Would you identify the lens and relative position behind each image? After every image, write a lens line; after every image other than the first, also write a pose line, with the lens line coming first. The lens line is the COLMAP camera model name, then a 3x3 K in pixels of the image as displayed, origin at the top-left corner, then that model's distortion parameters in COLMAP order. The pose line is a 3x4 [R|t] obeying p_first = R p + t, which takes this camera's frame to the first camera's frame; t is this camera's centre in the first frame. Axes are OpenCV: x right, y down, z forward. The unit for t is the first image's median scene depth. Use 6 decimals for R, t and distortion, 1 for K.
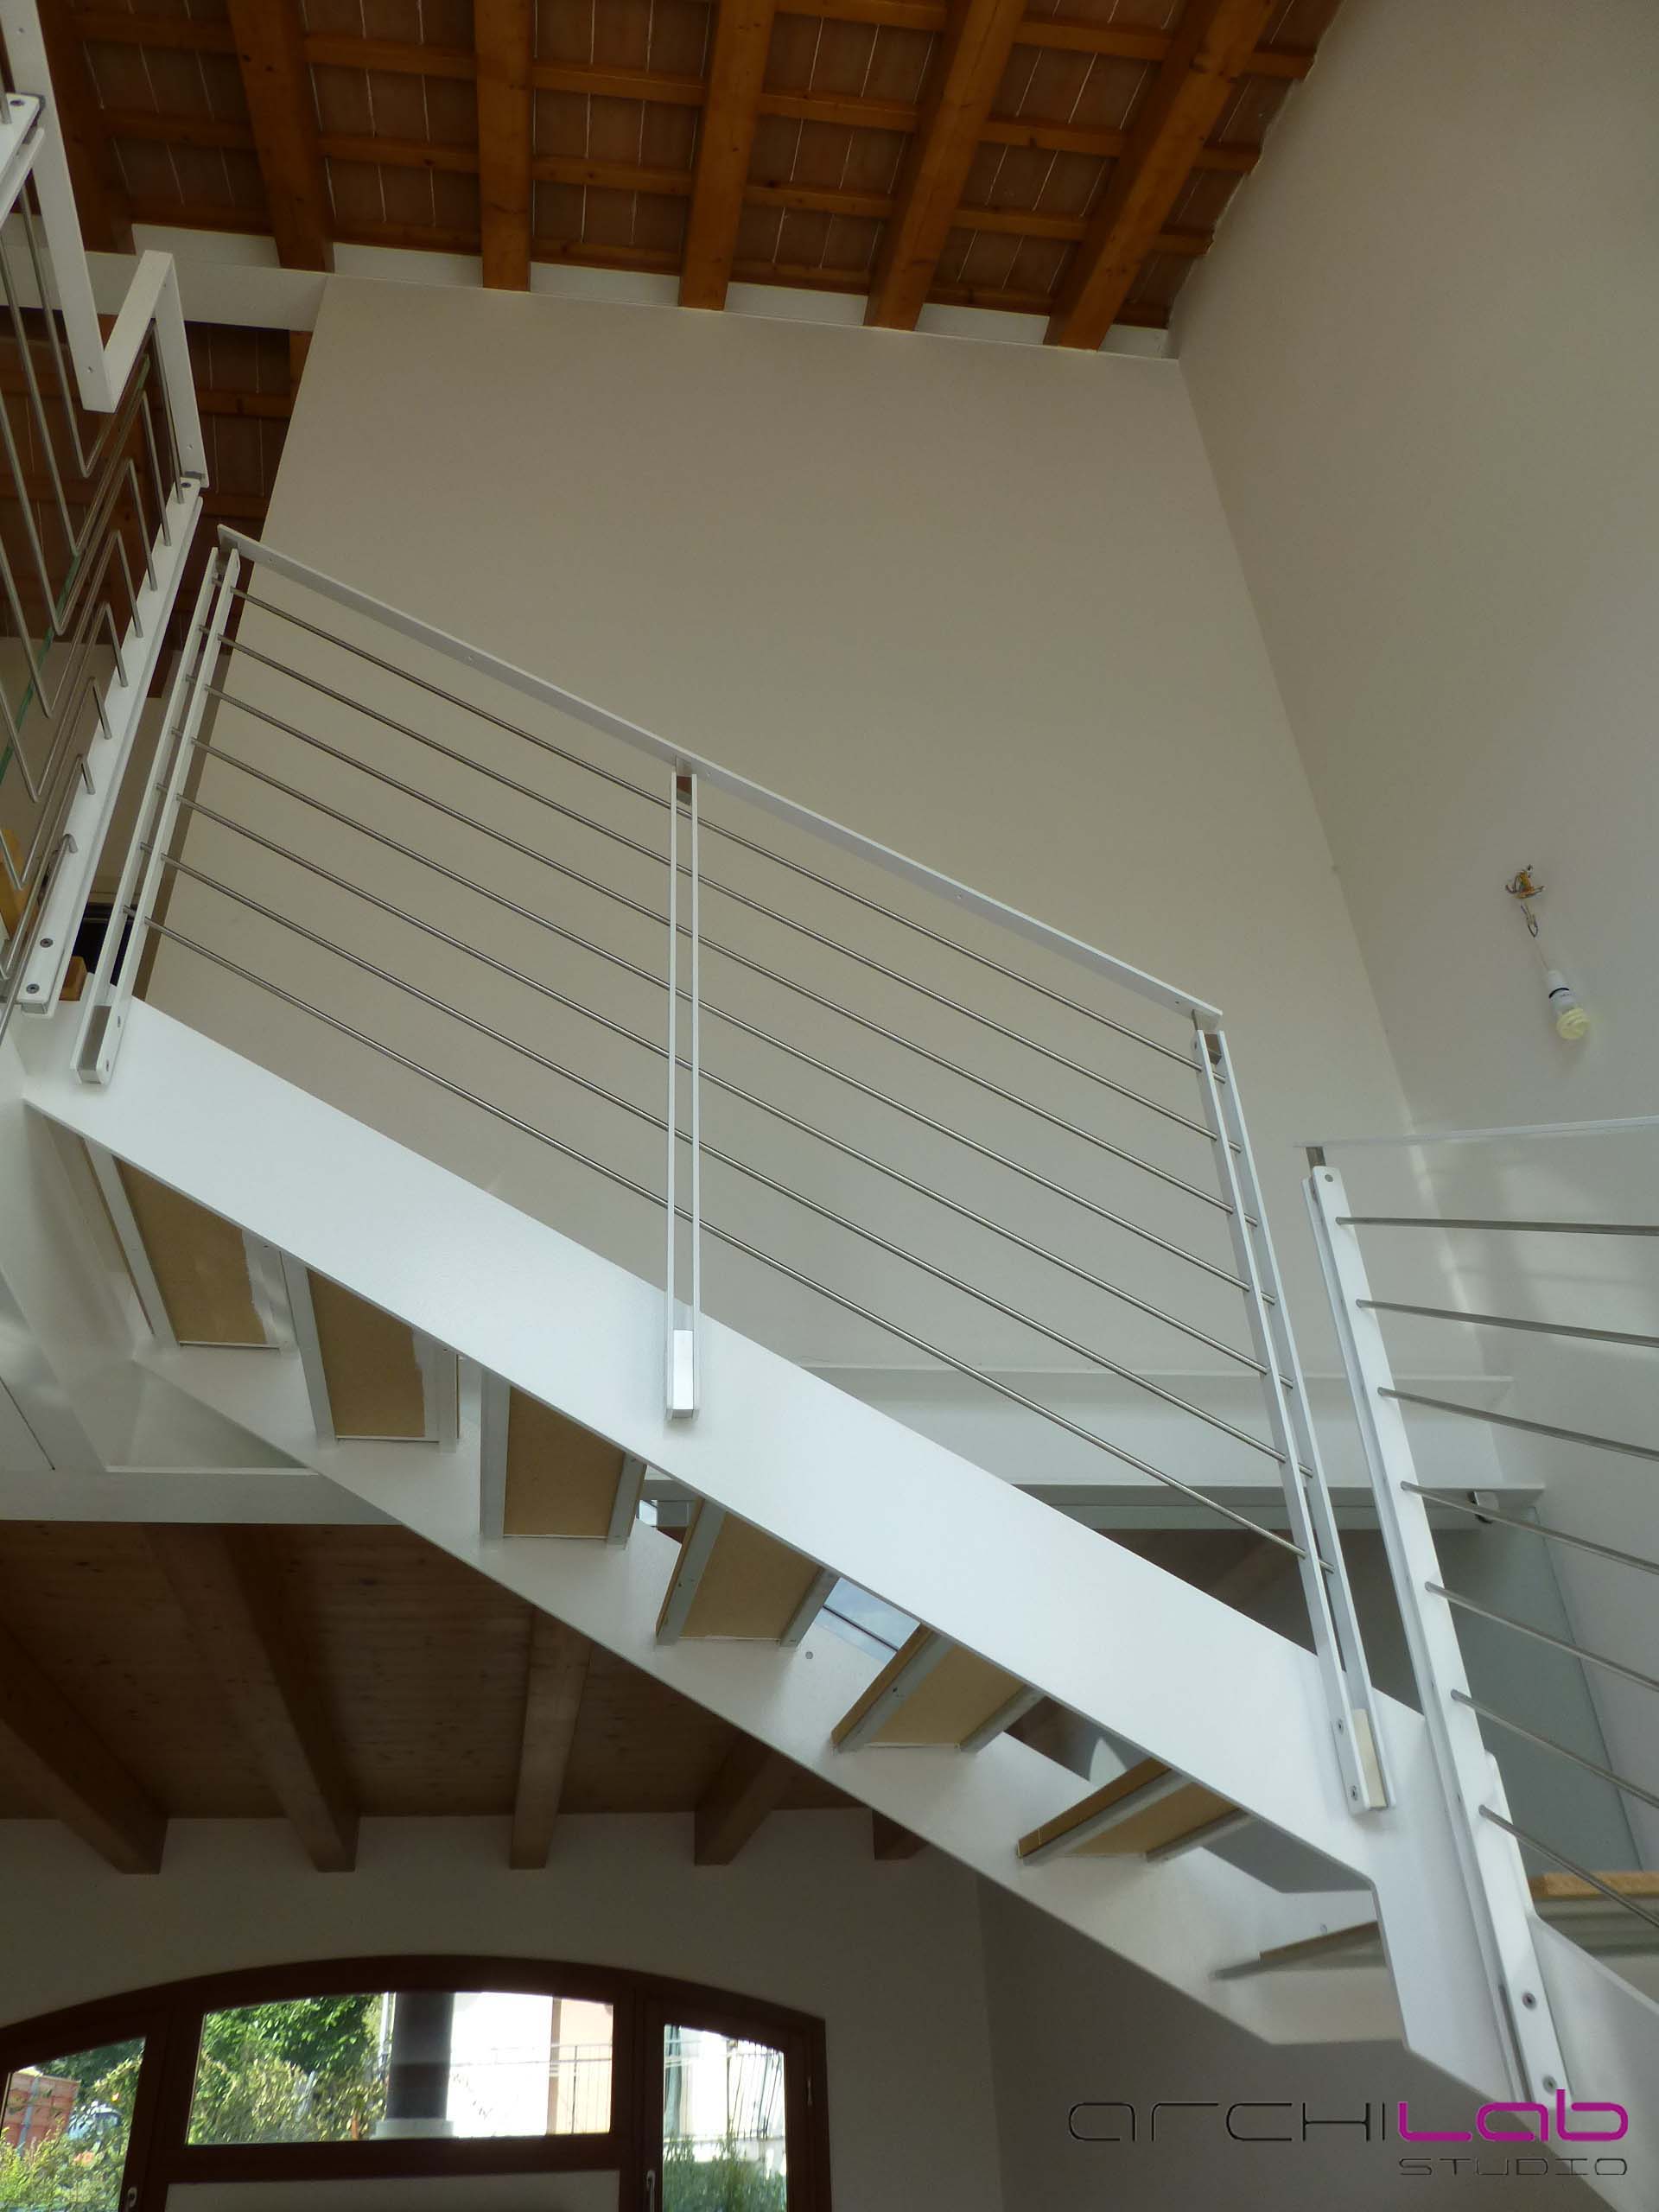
lens RADIAL K [[1563.3, 0, 830.9], [0, 1563.3, 1127.2], [0, 0, 1]] dist [-0.054015, 0.000742]
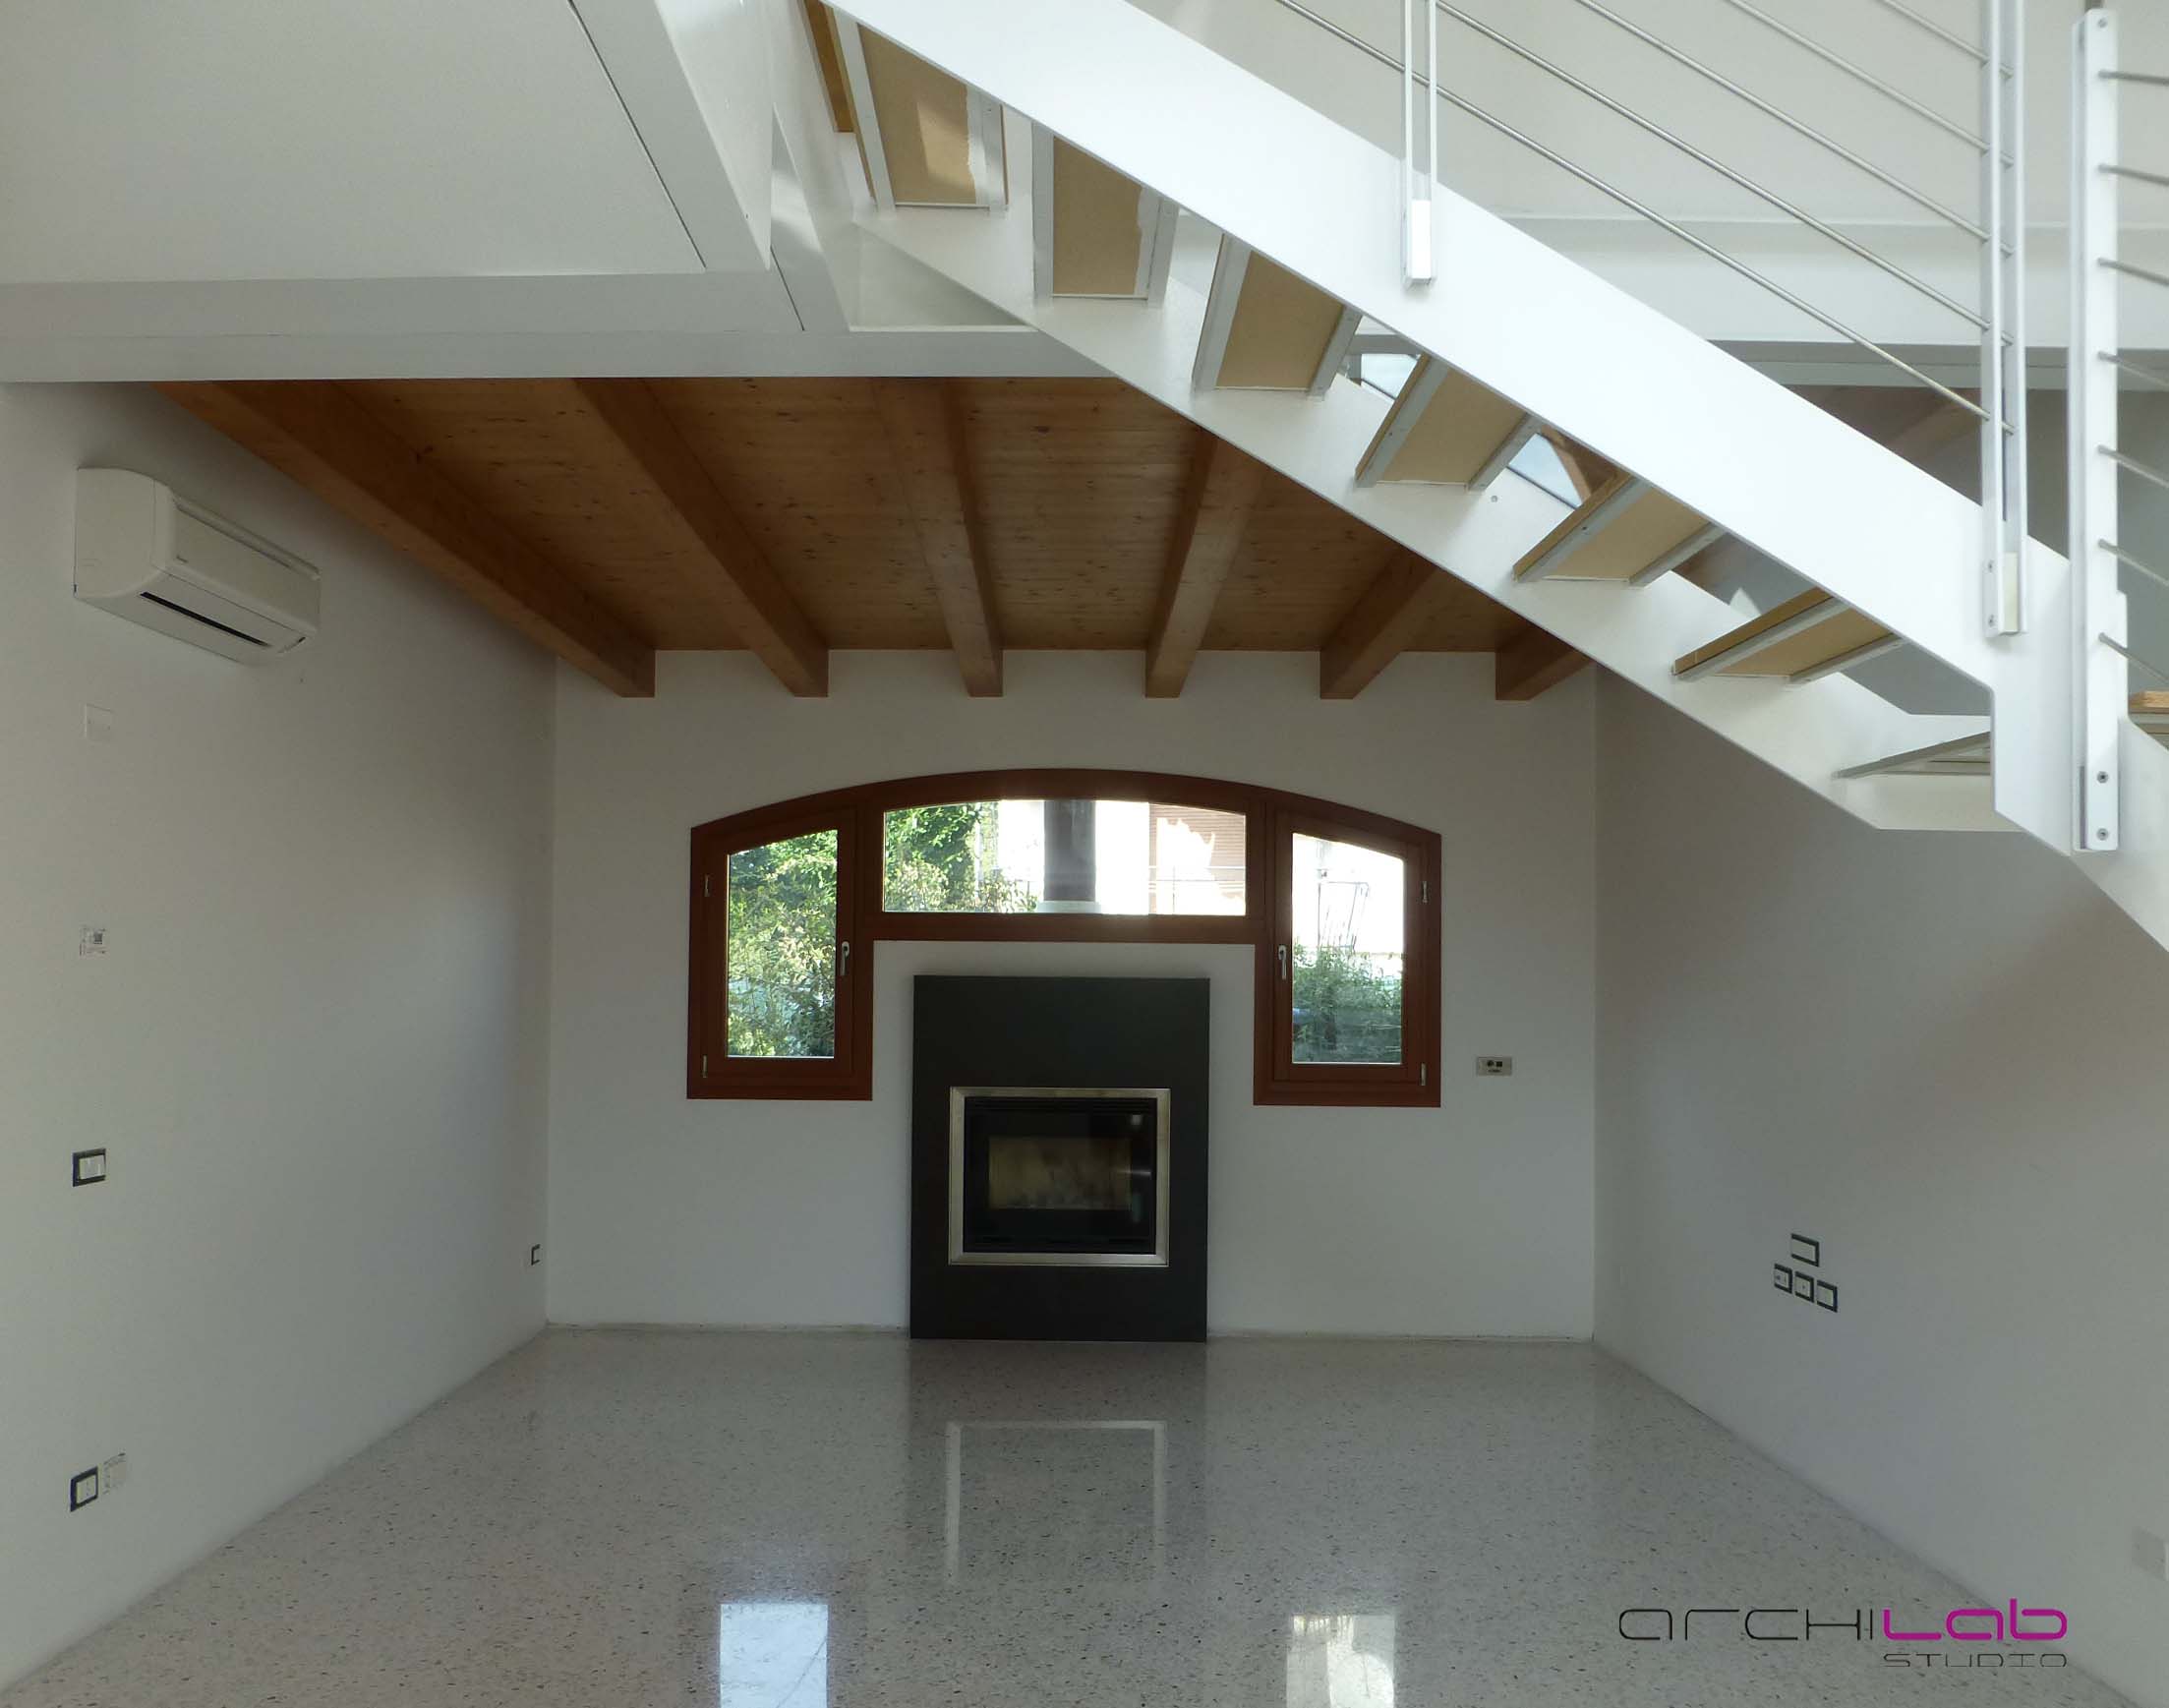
lens RADIAL K [[1812.8, 0, 1084.5], [0, 1812.8, 915.6], [0, 0, 1]] dist [-0.101269, 0.114487]
pose [[0.985827, 0.051042, -0.159811, -0.082145], [0.039720, 0.854496, 0.517938, -0.076672], [0.162994, -0.516945, 0.840358, -0.264889]]
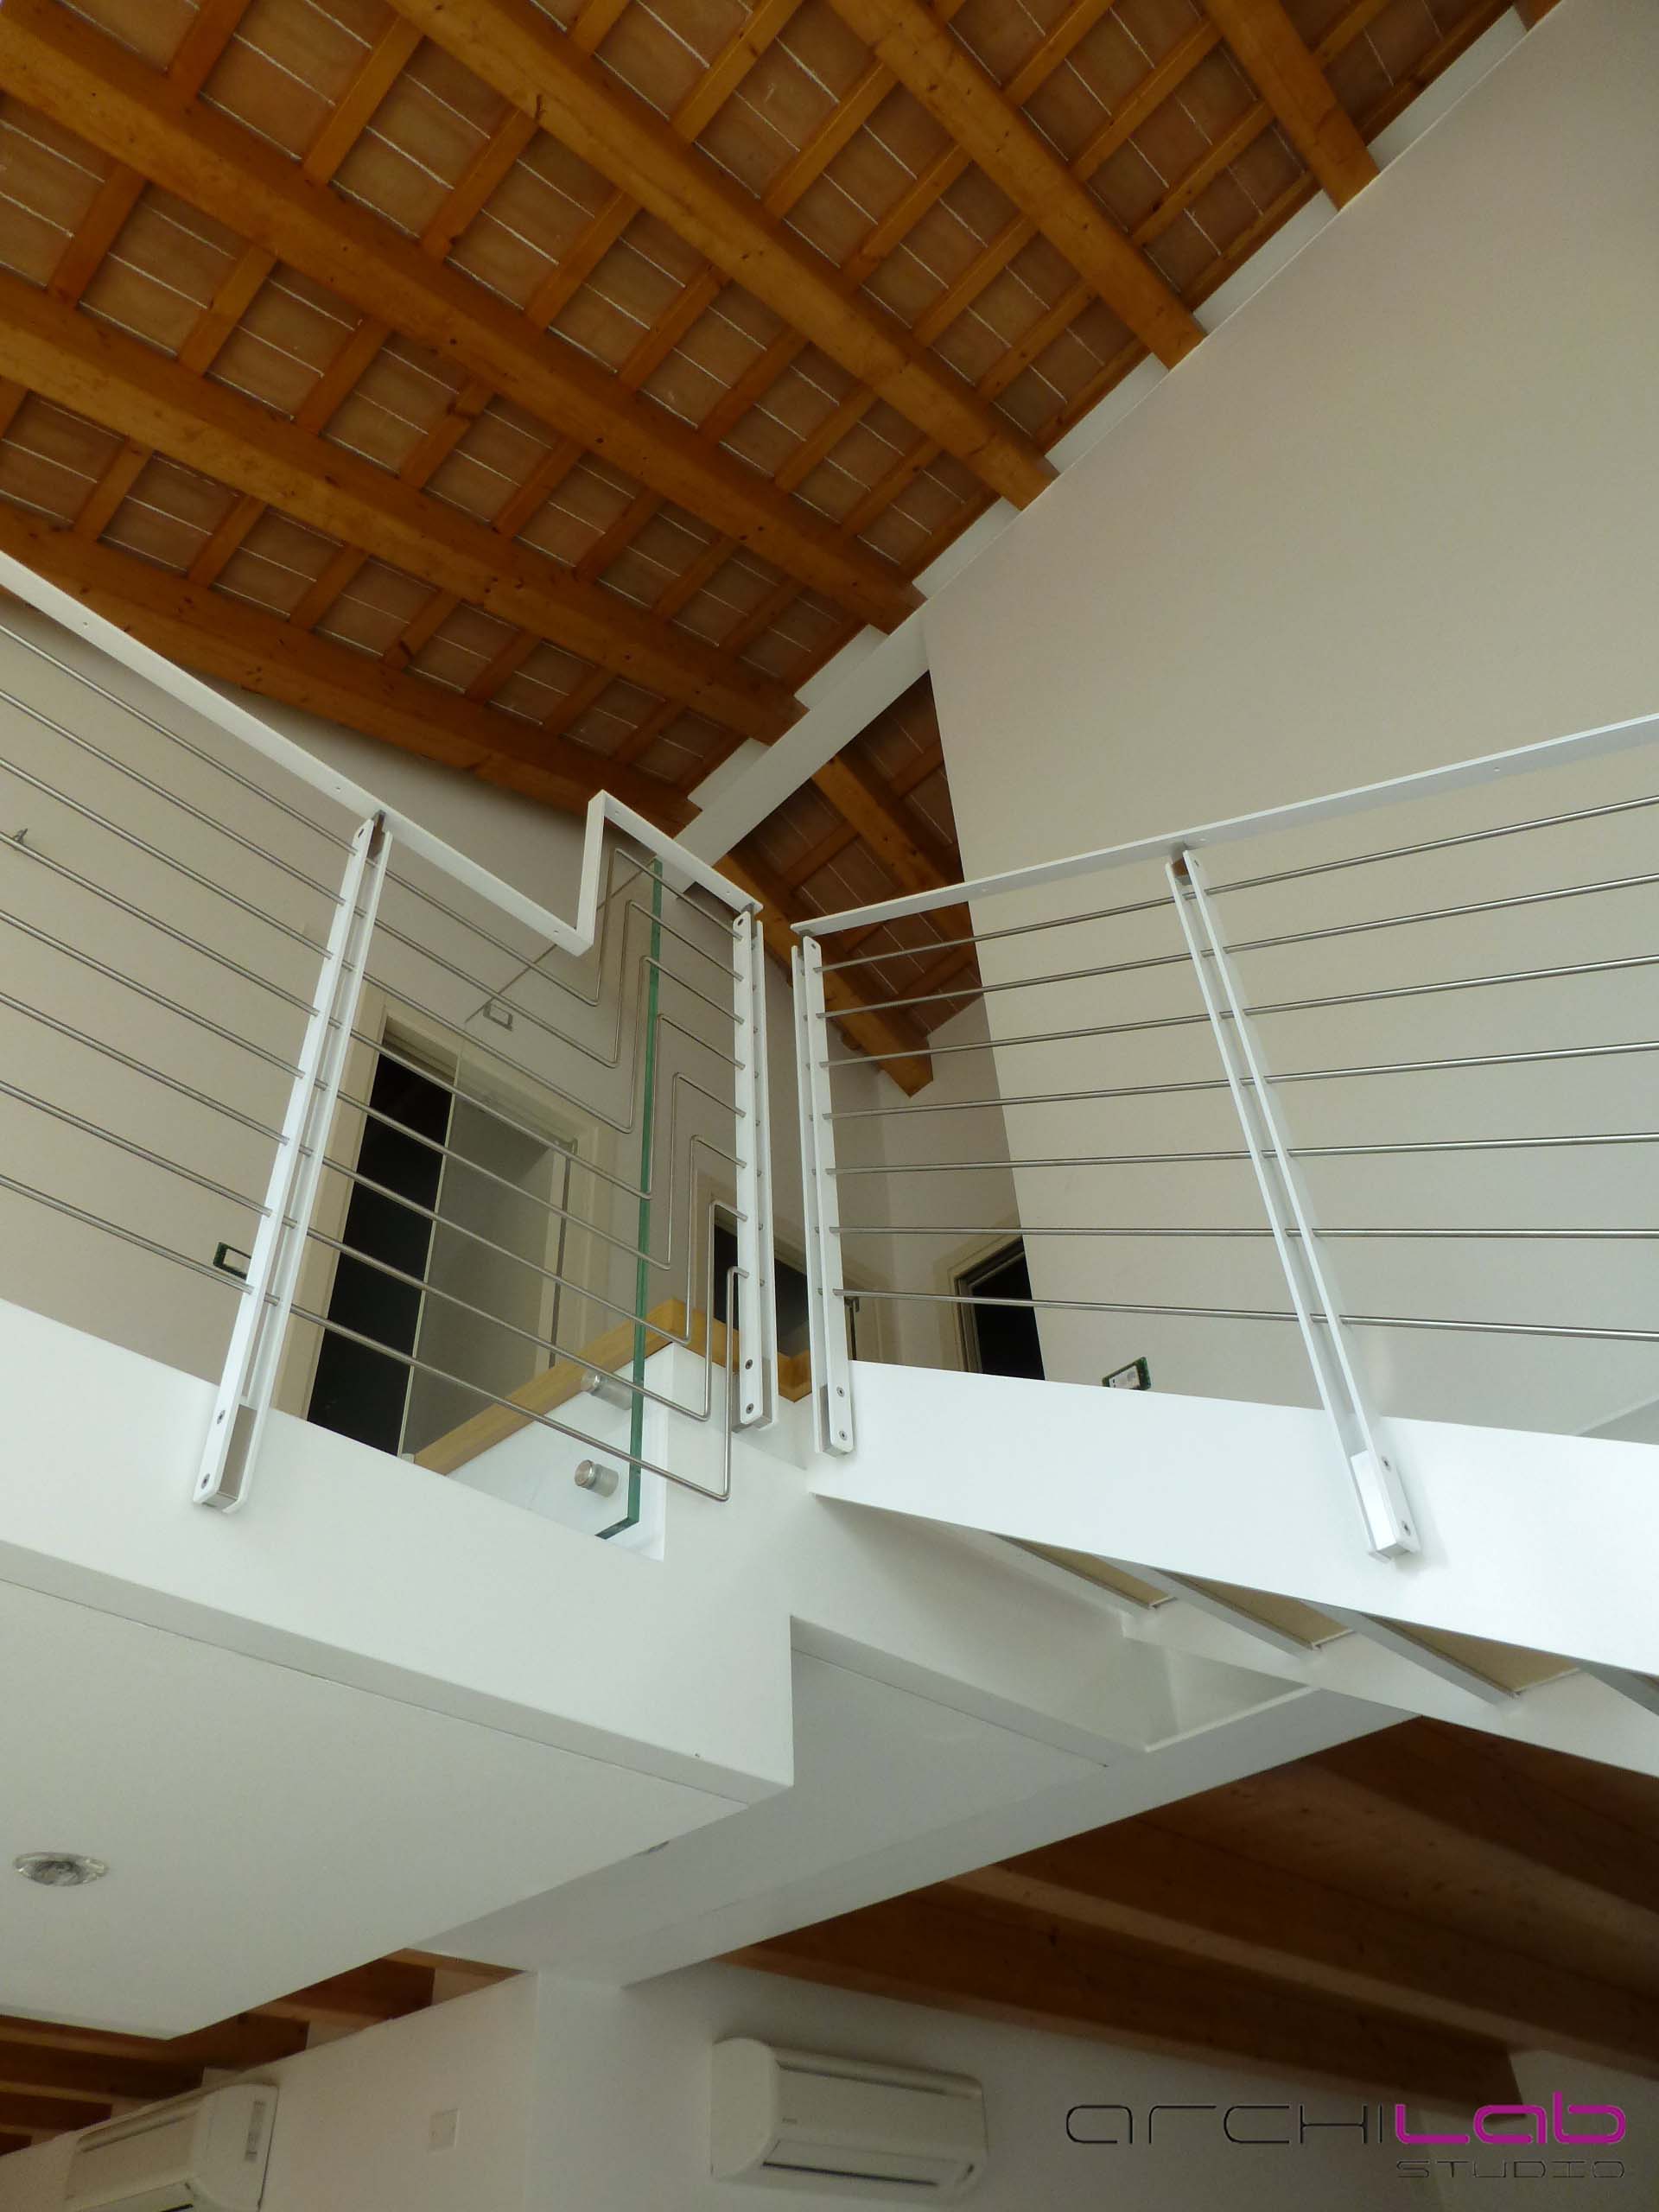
lens RADIAL K [[1575.2, 0, 815.8], [0, 1575.2, 1115.9], [0, 0, 1]] dist [-0.054479, 0.026781]
pose [[0.570645, -0.526527, -0.630186, 0.294175], [0.462404, 0.840199, -0.283279, 0.065862], [0.678636, -0.129749, 0.722923, 0.174375]]
